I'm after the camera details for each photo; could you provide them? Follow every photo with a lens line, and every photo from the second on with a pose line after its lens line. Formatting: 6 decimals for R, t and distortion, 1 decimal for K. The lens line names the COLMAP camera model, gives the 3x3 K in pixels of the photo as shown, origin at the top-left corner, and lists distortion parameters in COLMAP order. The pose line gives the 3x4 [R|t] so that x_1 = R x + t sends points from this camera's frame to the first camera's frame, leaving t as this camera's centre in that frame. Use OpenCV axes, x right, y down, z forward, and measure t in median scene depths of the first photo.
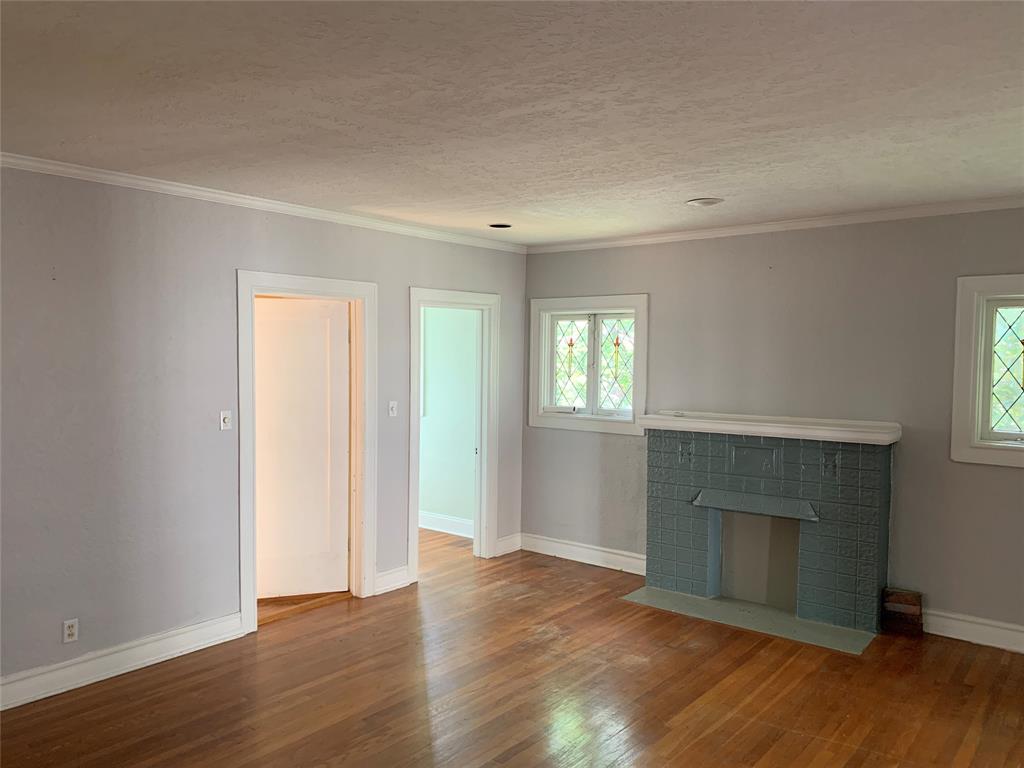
lens RADIAL K [[770.7, 0, 510.6], [0, 770.7, 382.1], [0, 0, 1]] dist [0.033061, -0.047816]
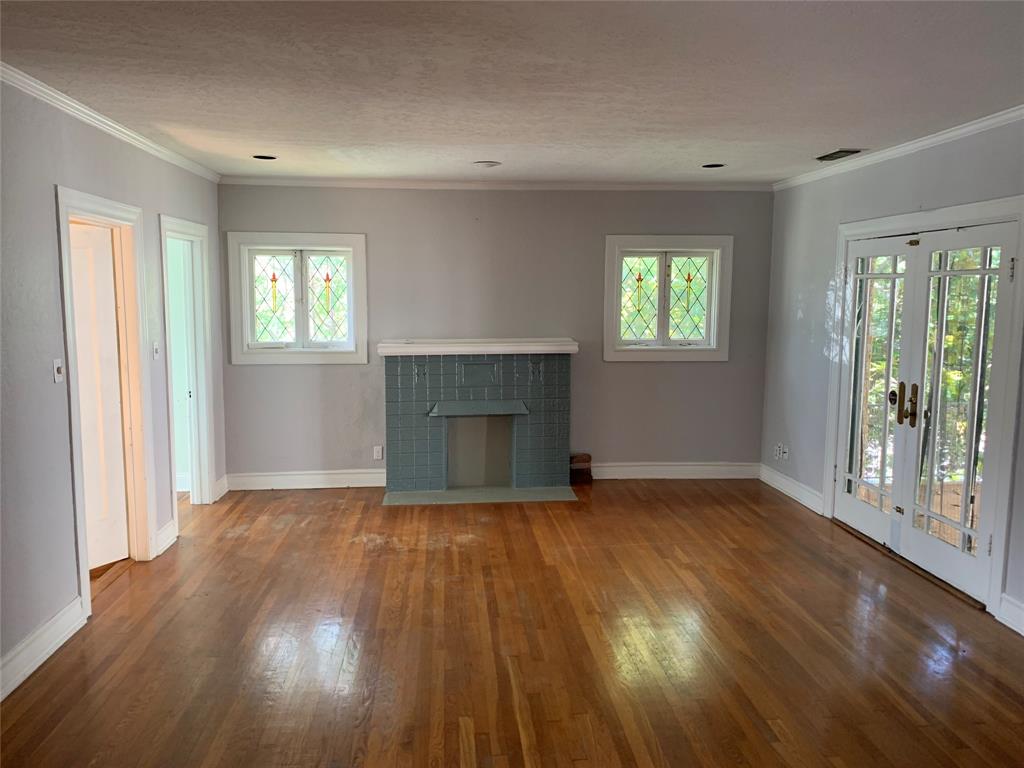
lens RADIAL K [[770.7, 0, 509.1], [0, 770.7, 382.4], [0, 0, 1]] dist [0.033061, -0.047816]
pose [[0.713662, -0.085543, 0.695247, -0.510333], [0.031483, 0.995430, 0.090161, 0.003693], [-0.699782, -0.042456, 0.713093, 0.071455]]
